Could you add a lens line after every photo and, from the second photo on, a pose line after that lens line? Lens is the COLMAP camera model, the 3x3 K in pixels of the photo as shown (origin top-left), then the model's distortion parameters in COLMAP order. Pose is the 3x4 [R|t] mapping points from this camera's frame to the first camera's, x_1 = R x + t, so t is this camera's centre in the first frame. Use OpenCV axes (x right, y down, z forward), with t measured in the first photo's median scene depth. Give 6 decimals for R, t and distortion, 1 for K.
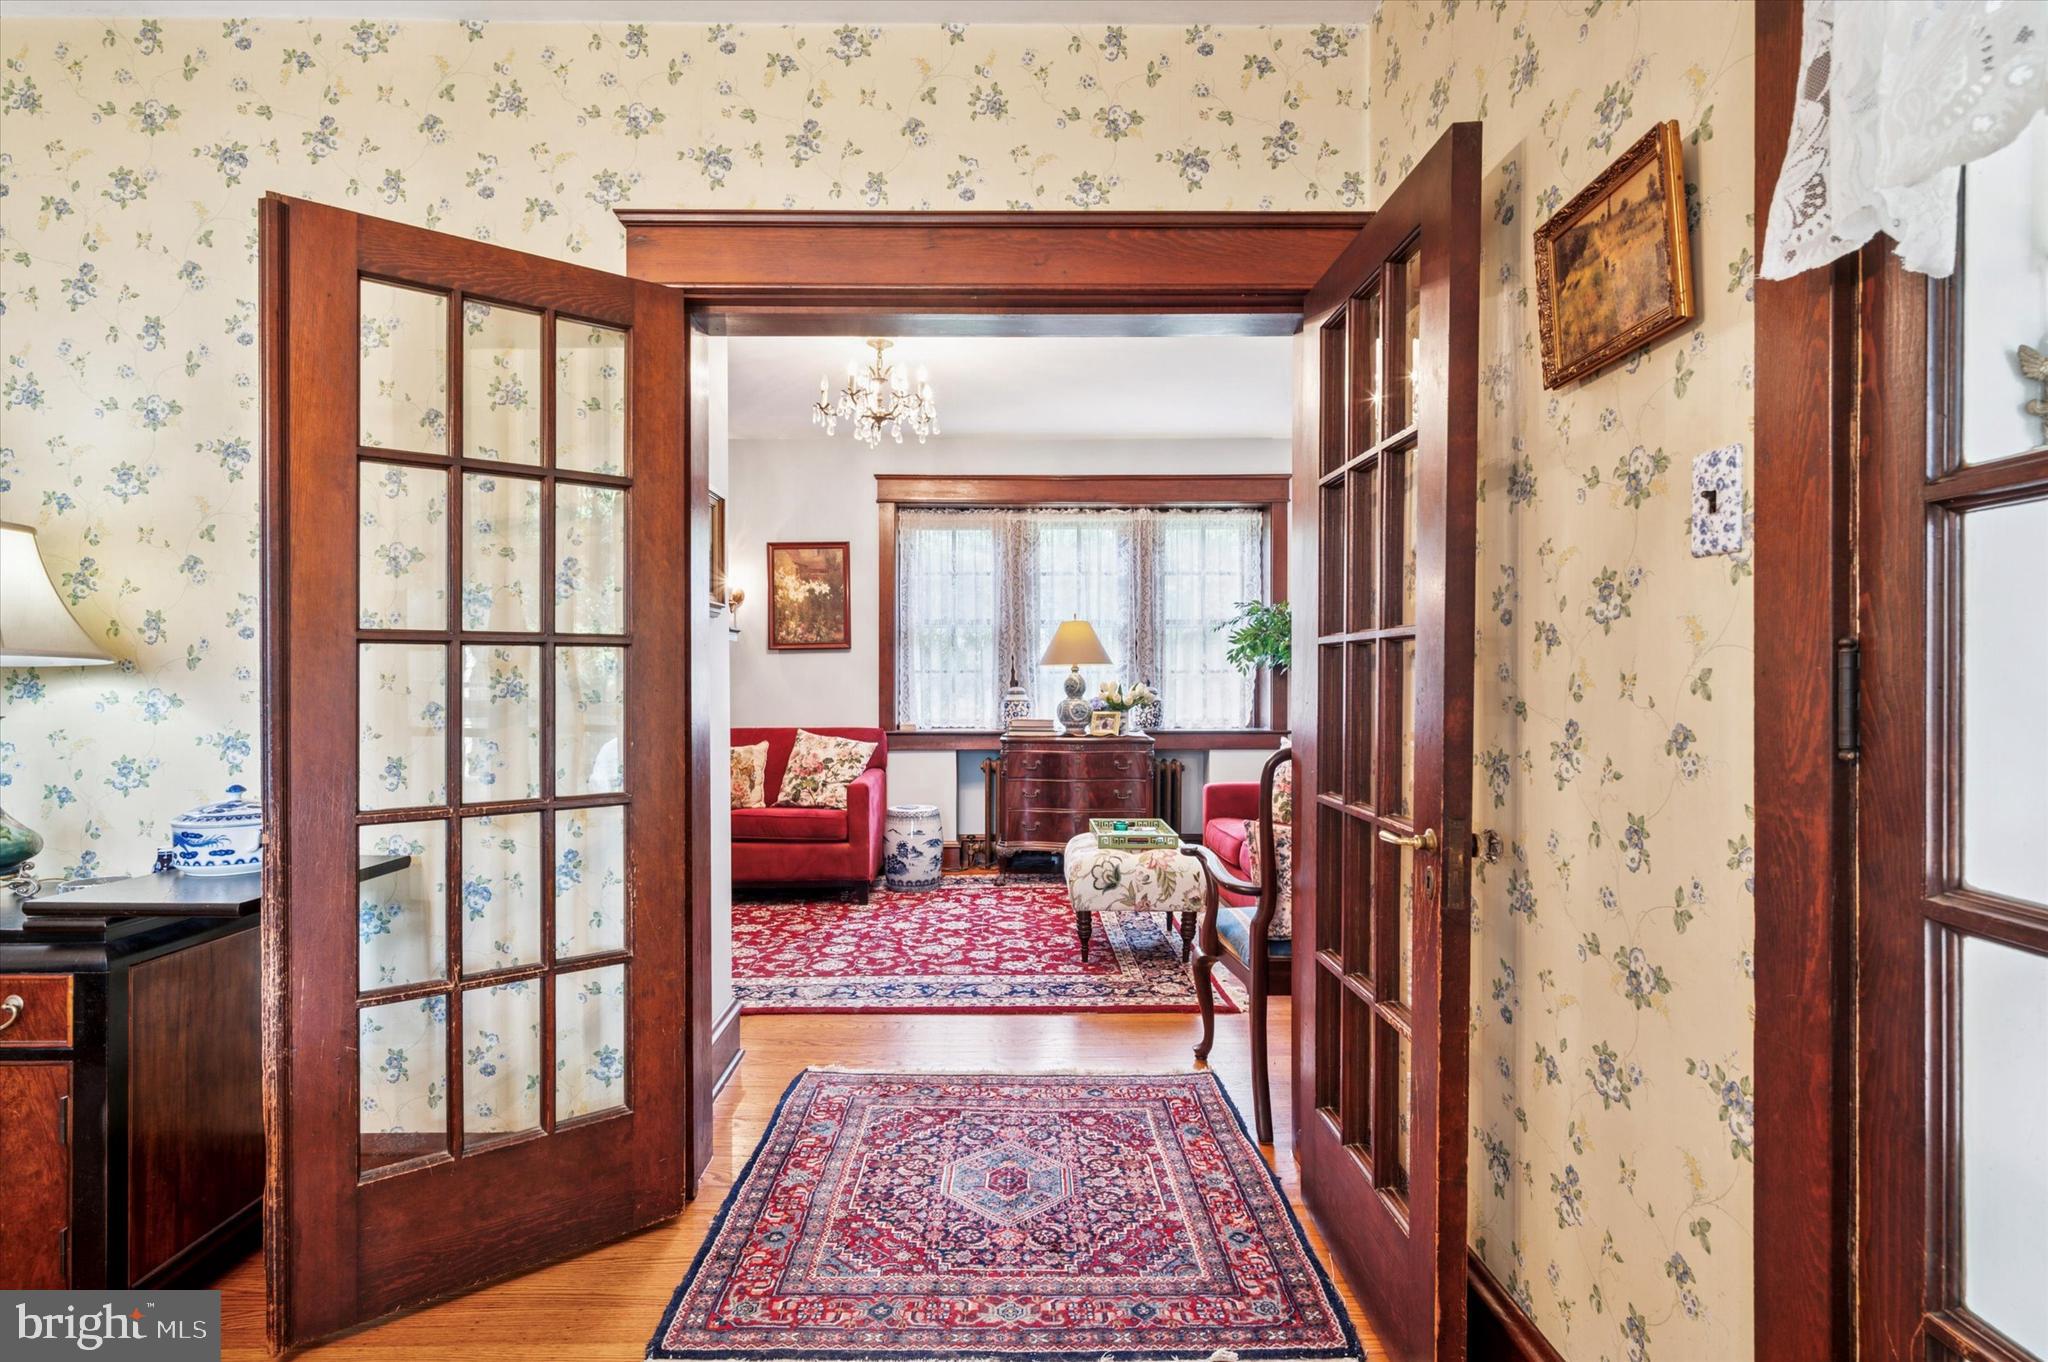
lens RADIAL K [[985.0, 0, 1035.0], [0, 985.0, 683.9], [0, 0, 1]] dist [0.000004, 0.000756]
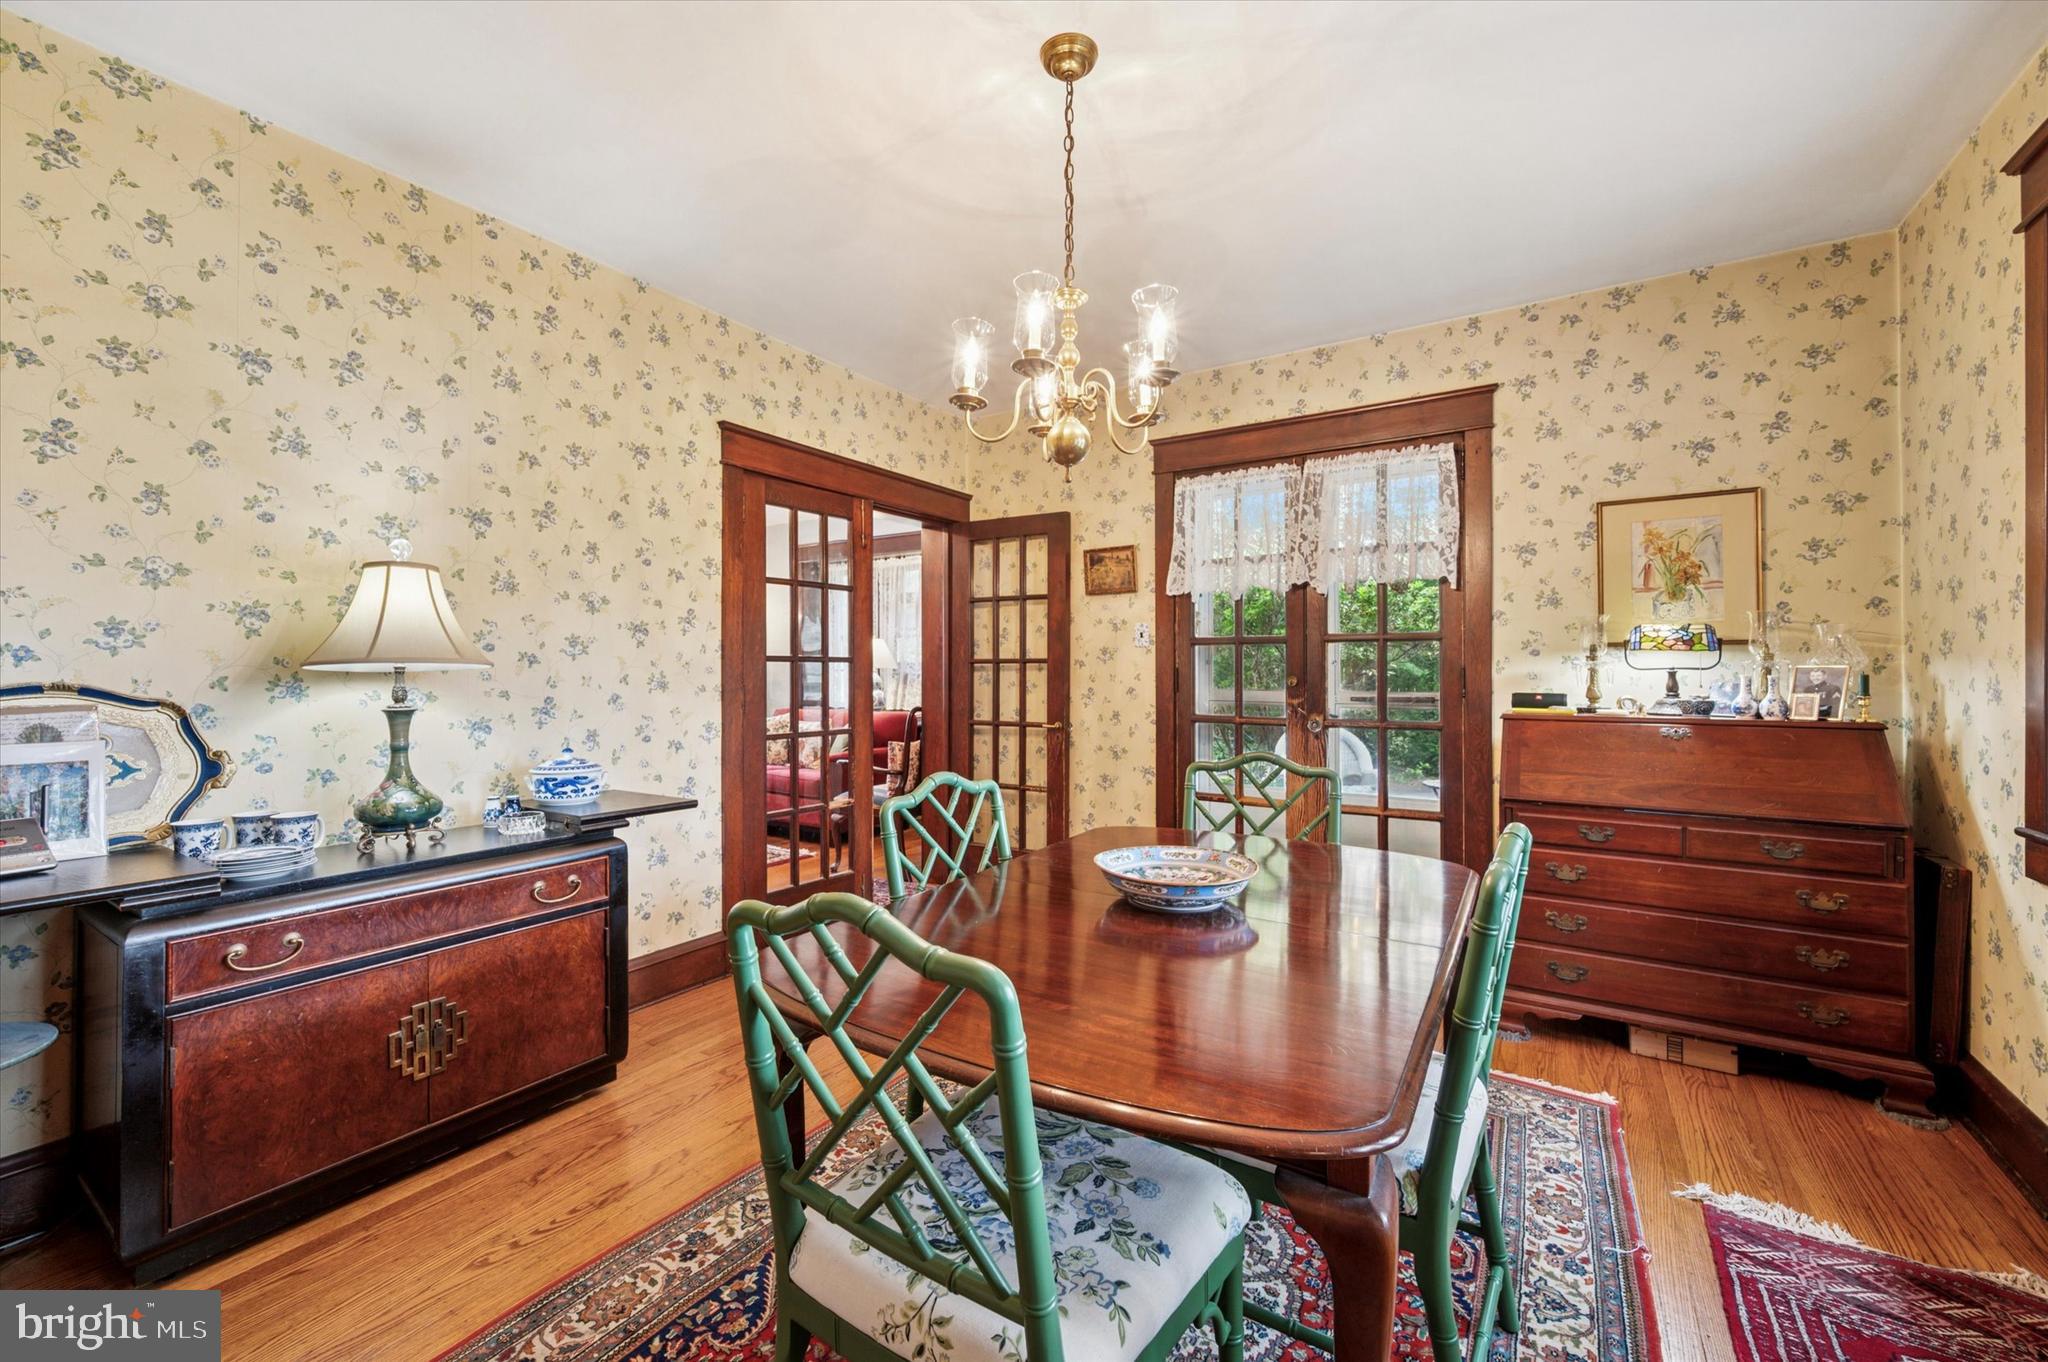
lens RADIAL K [[802.8, 0, 1014.6], [0, 802.8, 672.5], [0, 0, 1]] dist [0.018009, 0.000025]
pose [[0.565002, -0.001316, 0.825088, -0.793631], [0.006404, 0.999976, -0.002791, -0.004738], [-0.825065, 0.006861, 0.564997, -0.165824]]
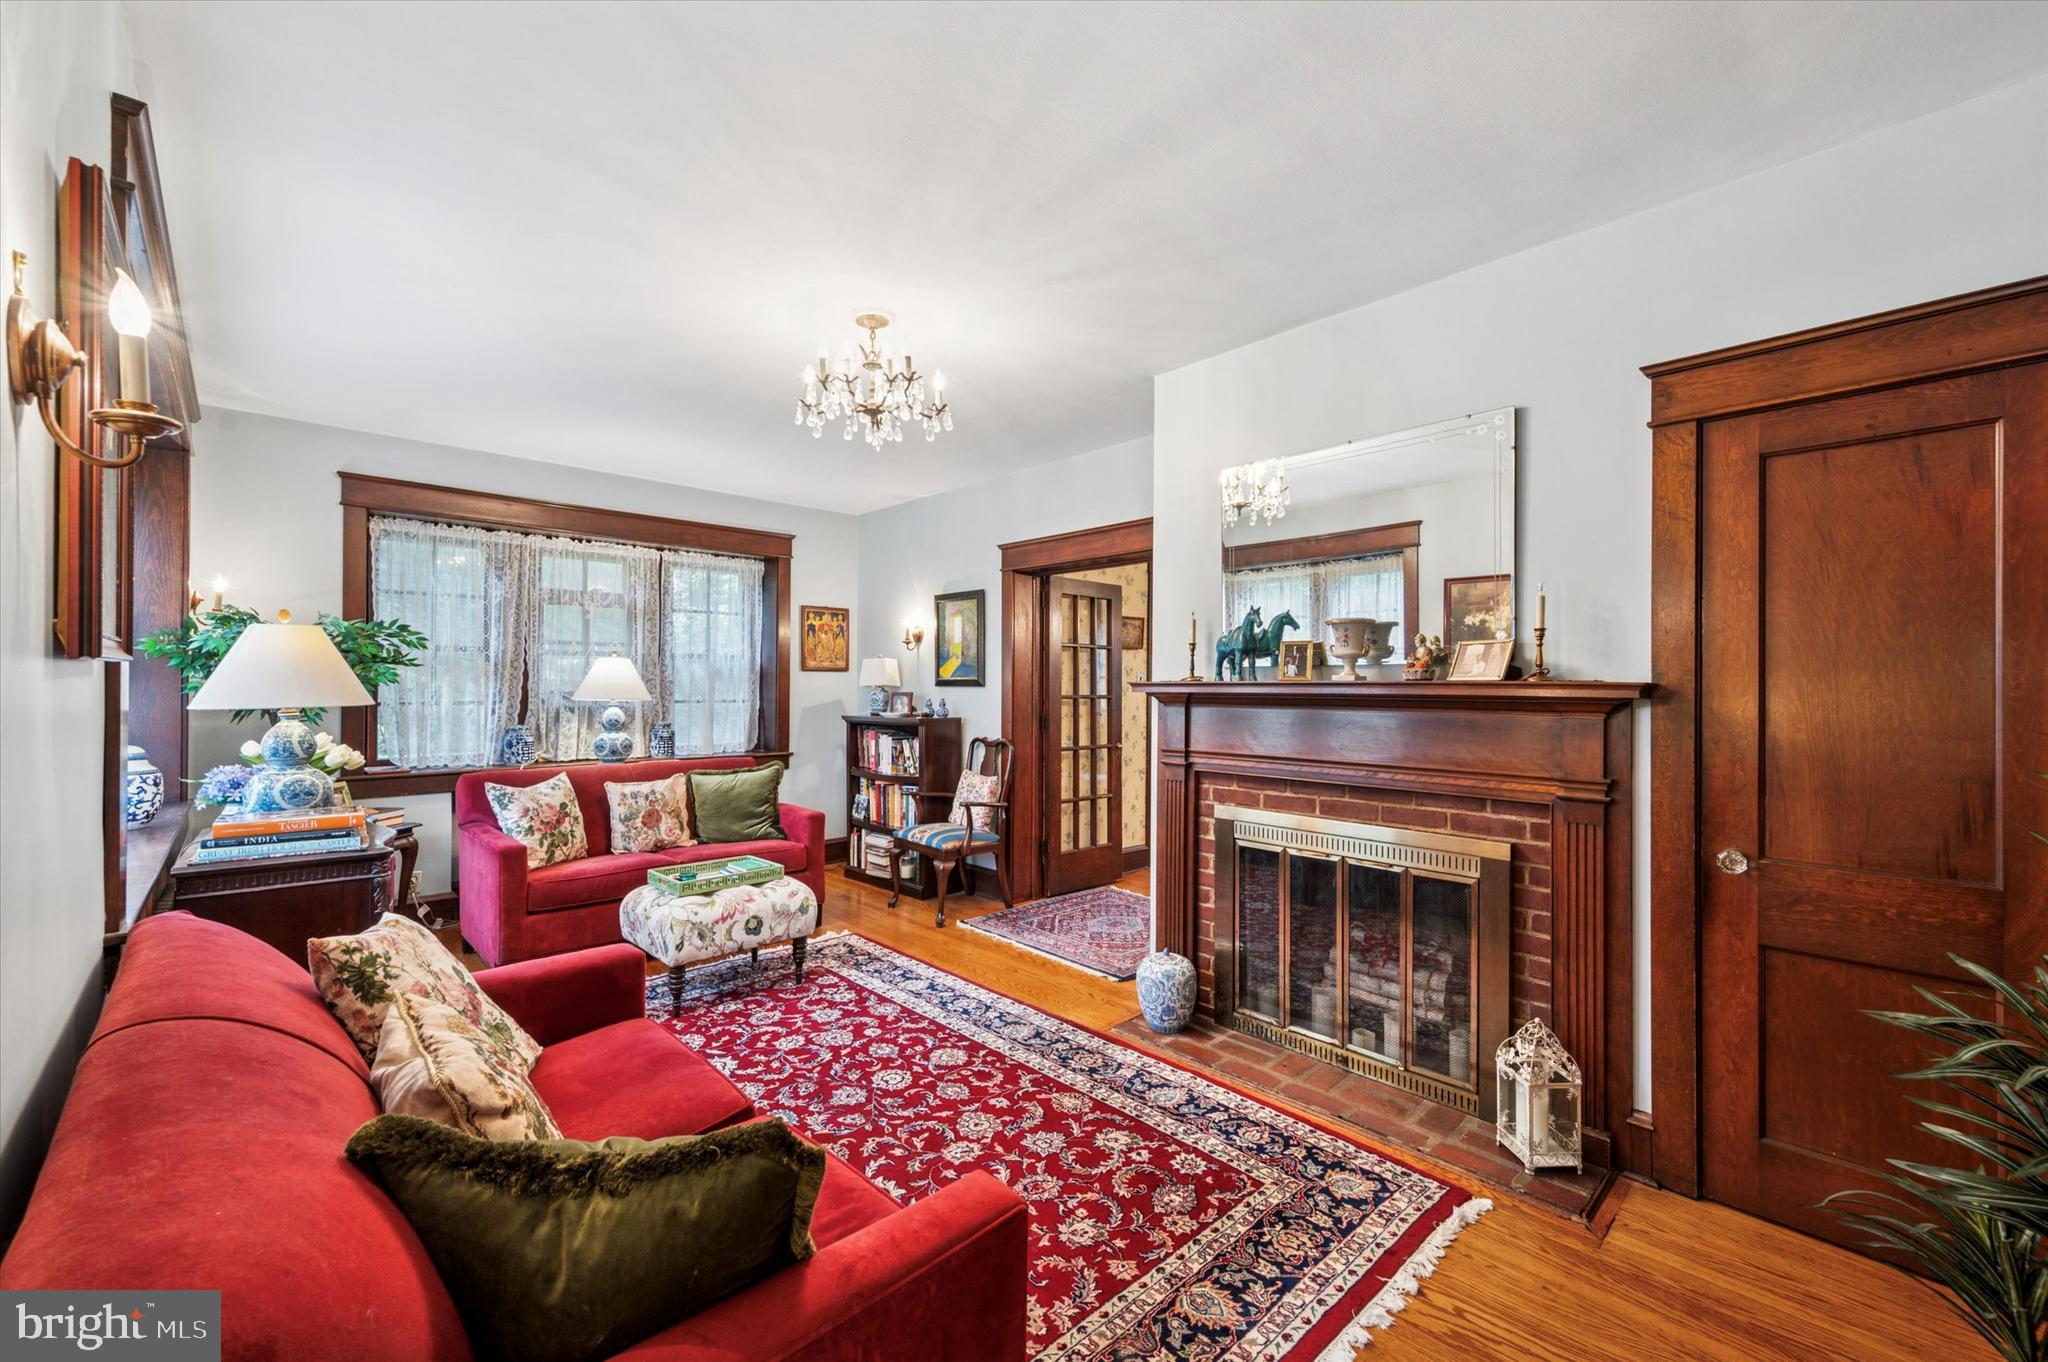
lens RADIAL K [[844.2, 0, 1033.8], [0, 844.2, 691.1], [0, 0, 1]] dist [0.000227, 0.000002]
pose [[-0.668919, -0.004449, 0.743322, -0.886715], [-0.001740, 0.999989, 0.004420, -0.039464], [-0.743333, 0.001663, -0.668919, 1.587203]]
